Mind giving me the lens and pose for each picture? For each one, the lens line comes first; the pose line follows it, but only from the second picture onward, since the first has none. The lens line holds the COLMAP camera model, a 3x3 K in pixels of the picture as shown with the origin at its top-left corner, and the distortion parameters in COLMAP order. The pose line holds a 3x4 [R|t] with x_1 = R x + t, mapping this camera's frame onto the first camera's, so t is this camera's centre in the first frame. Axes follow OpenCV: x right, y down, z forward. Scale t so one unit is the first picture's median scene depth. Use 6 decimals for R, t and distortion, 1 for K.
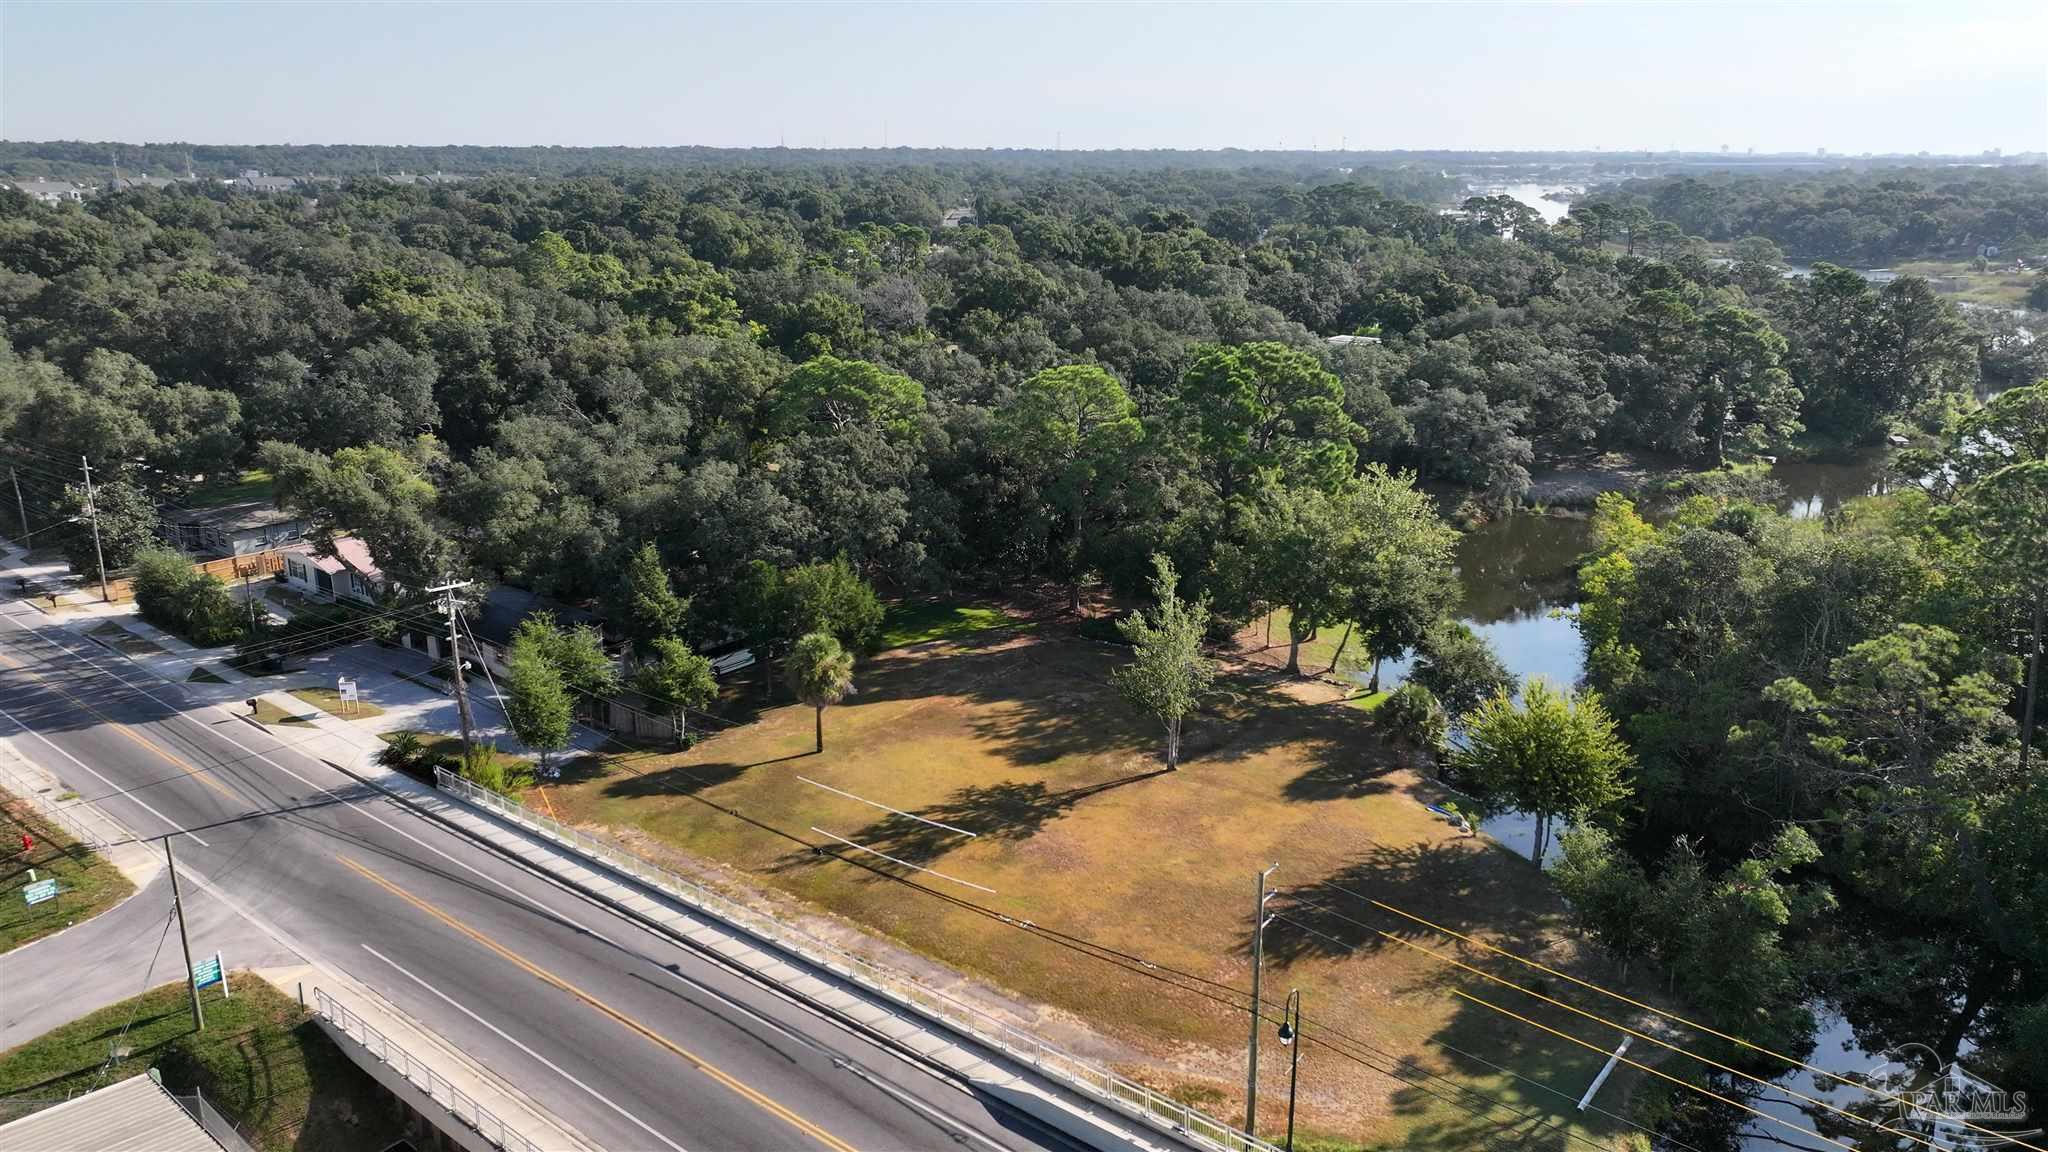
lens RADIAL K [[1436.2, 0, 1020.6], [0, 1436.2, 593.5], [0, 0, 1]] dist [0.000599, 0.014257]
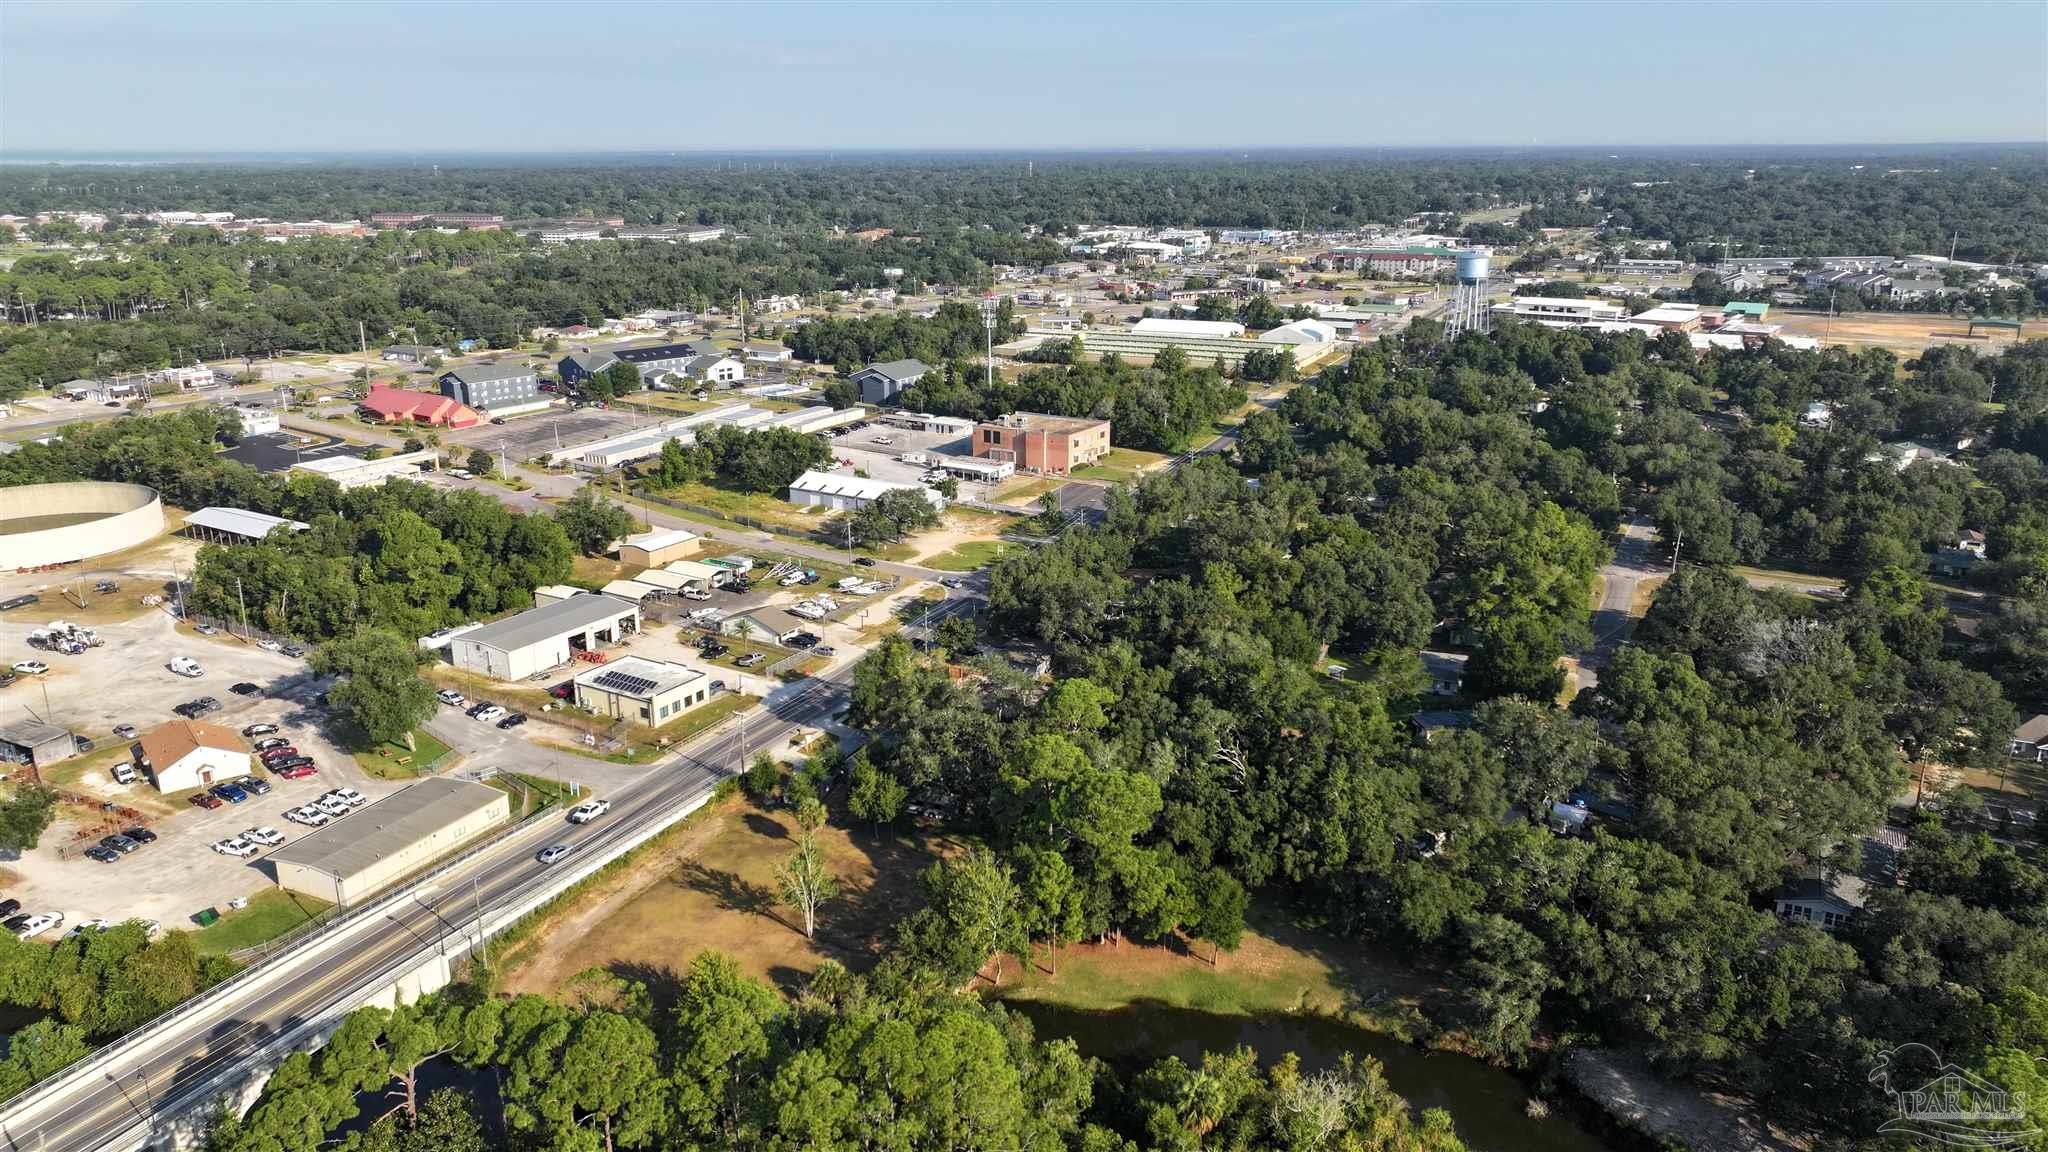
lens RADIAL K [[1436.2, 0, 1010.8], [0, 1436.2, 576.7], [0, 0, 1]] dist [0.000599, 0.014257]
pose [[0.232334, 0.276127, -0.932617, 1.873344], [-0.277679, 0.937779, 0.208480, -0.828506], [0.932156, 0.210532, 0.294552, 0.581858]]
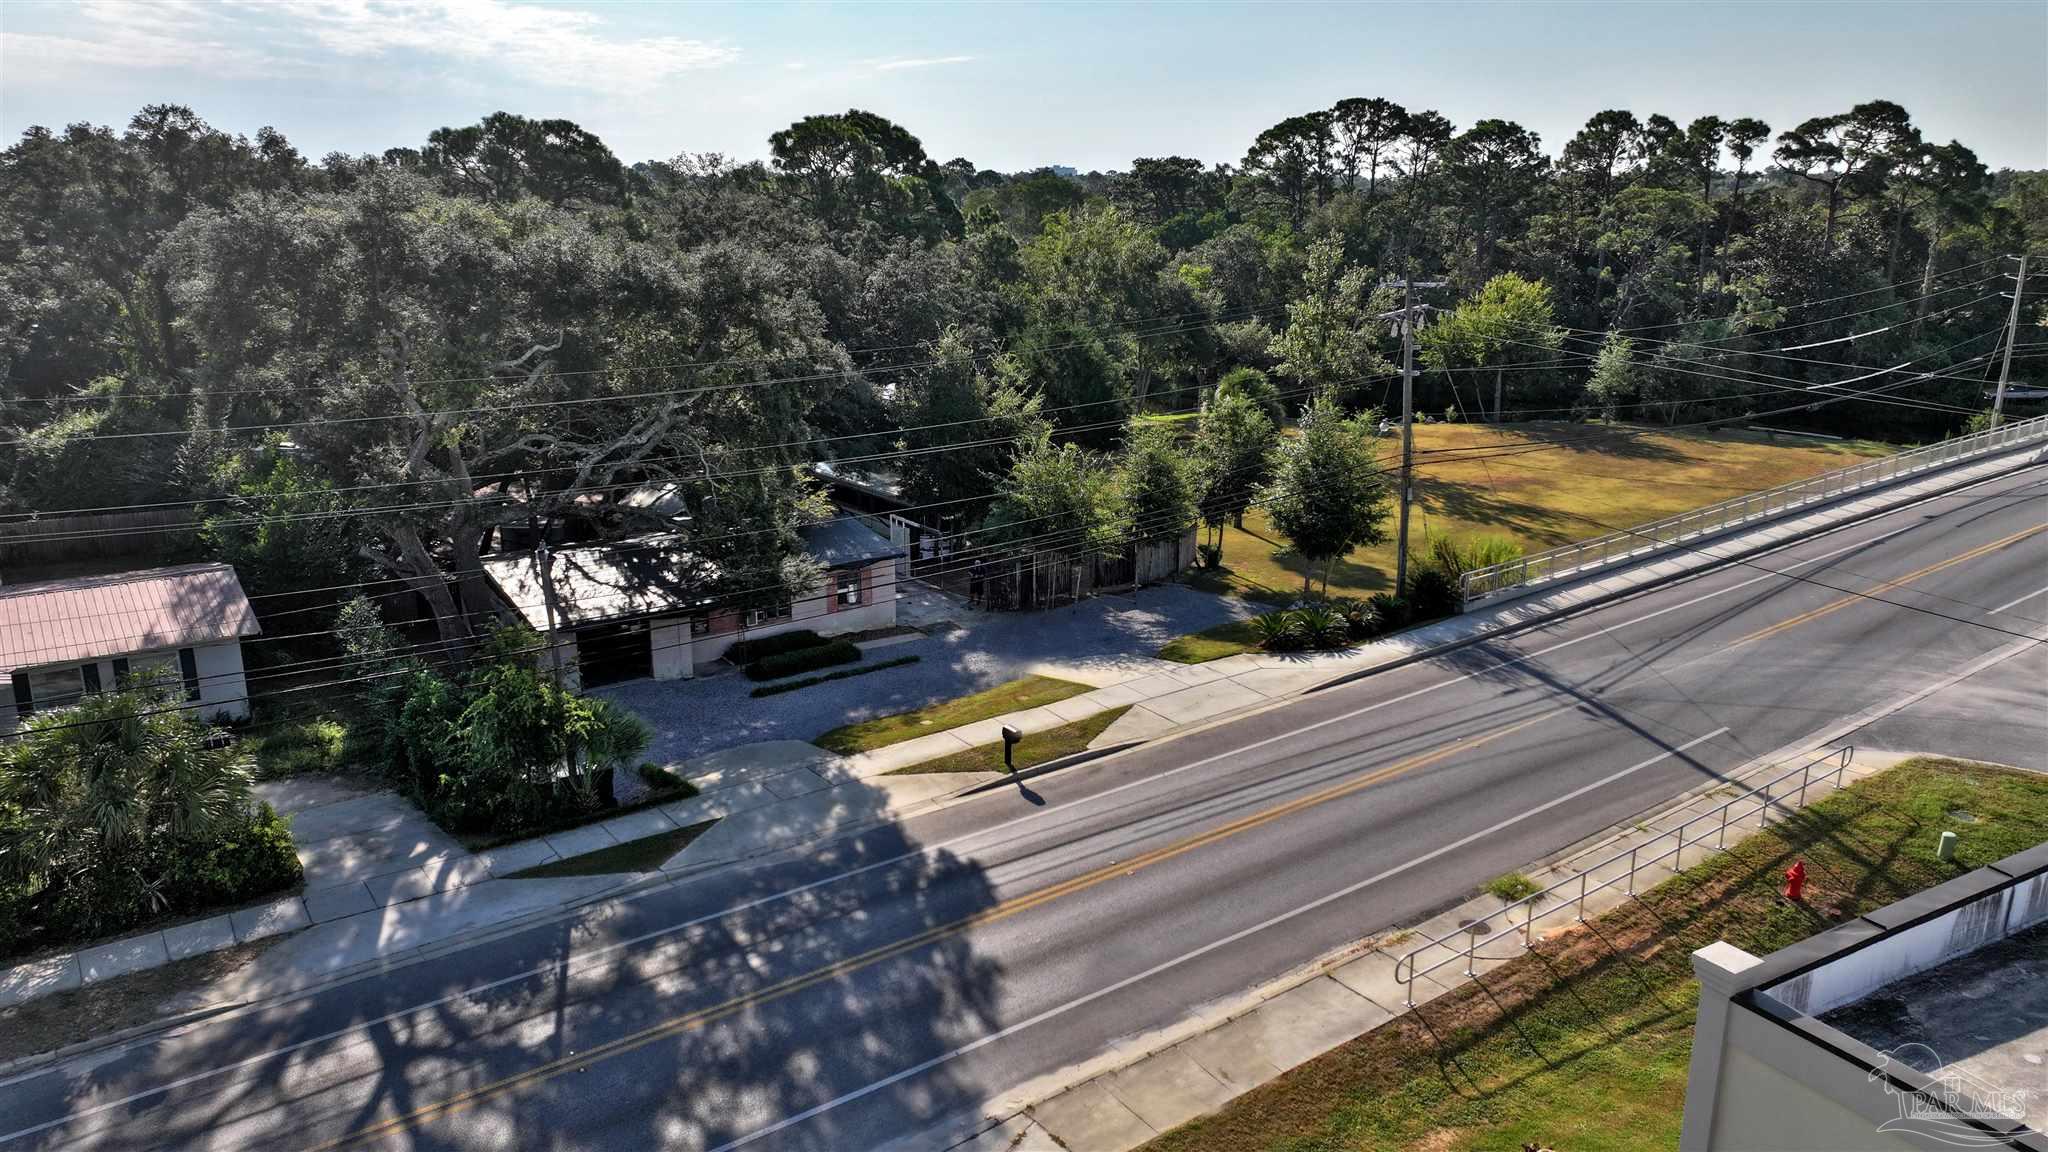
lens RADIAL K [[1436.2, 0, 1022.9], [0, 1436.2, 569.3], [0, 0, 1]] dist [0.000599, 0.014257]
pose [[0.256466, -0.250126, 0.933628, -0.946989], [0.284112, 0.942772, 0.174531, -0.040977], [-0.923853, 0.220494, 0.312853, 0.899452]]
